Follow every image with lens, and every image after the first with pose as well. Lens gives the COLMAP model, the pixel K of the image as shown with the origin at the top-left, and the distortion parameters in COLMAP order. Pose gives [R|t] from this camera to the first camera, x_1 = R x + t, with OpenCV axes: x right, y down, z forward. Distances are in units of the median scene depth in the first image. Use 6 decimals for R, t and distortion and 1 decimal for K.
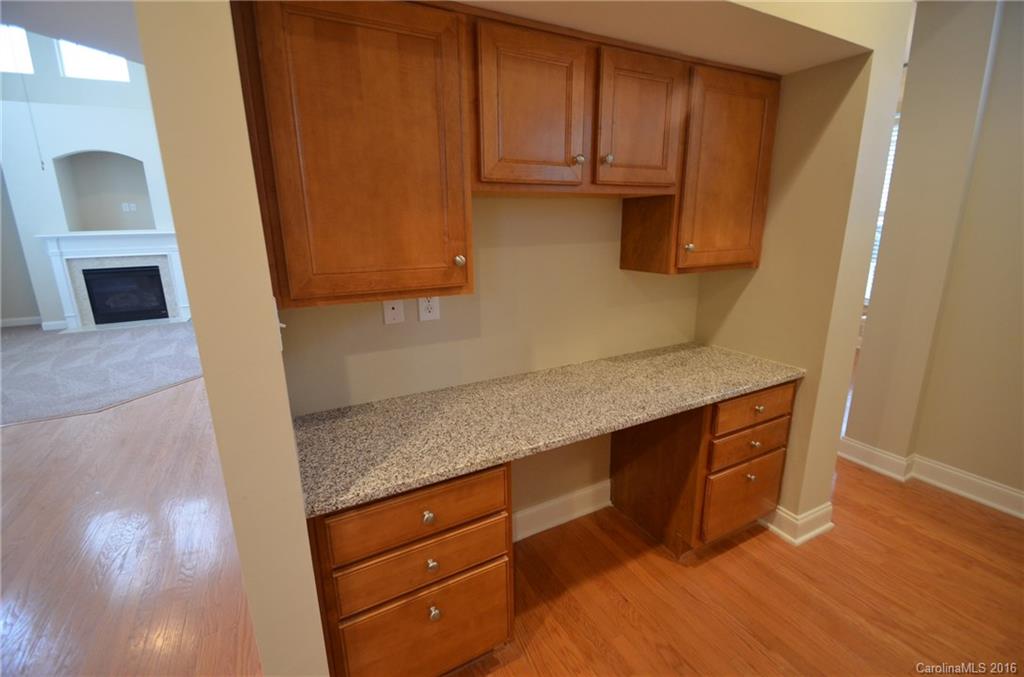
lens RADIAL K [[447.0, 0, 510.8], [0, 447.0, 334.7], [0, 0, 1]] dist [-0.015371, -0.001781]
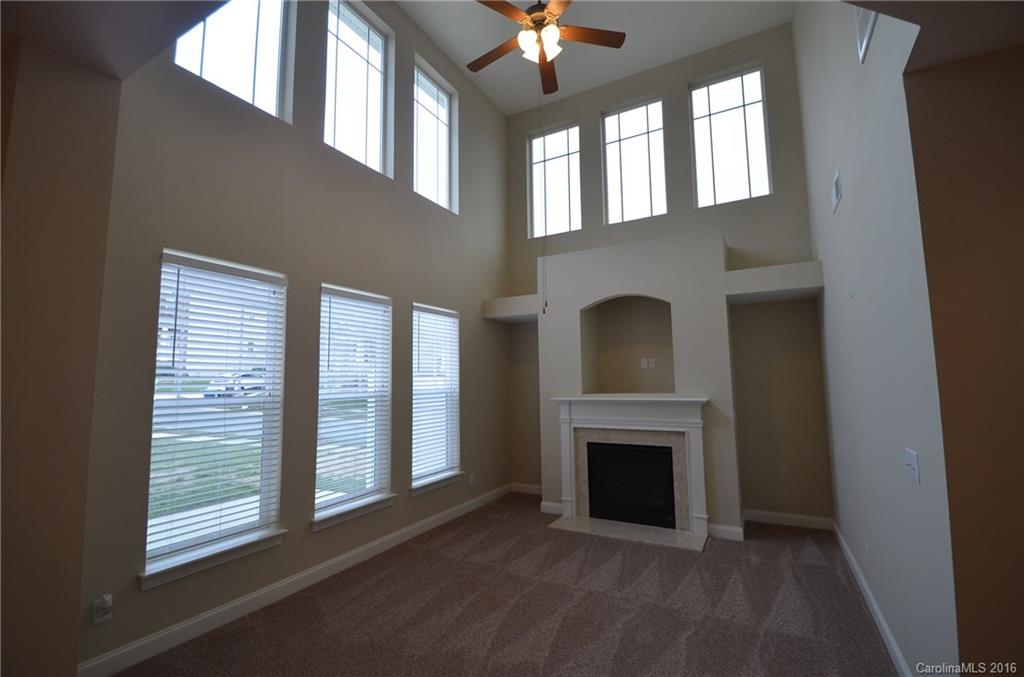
lens RADIAL K [[447.0, 0, 507.7], [0, 447.0, 333.6], [0, 0, 1]] dist [-0.015371, -0.001781]
pose [[0.531052, -0.087131, -0.842848, -0.363254], [-0.200430, 0.953554, -0.224860, -0.124841], [0.823293, 0.288345, 0.488923, 0.437742]]
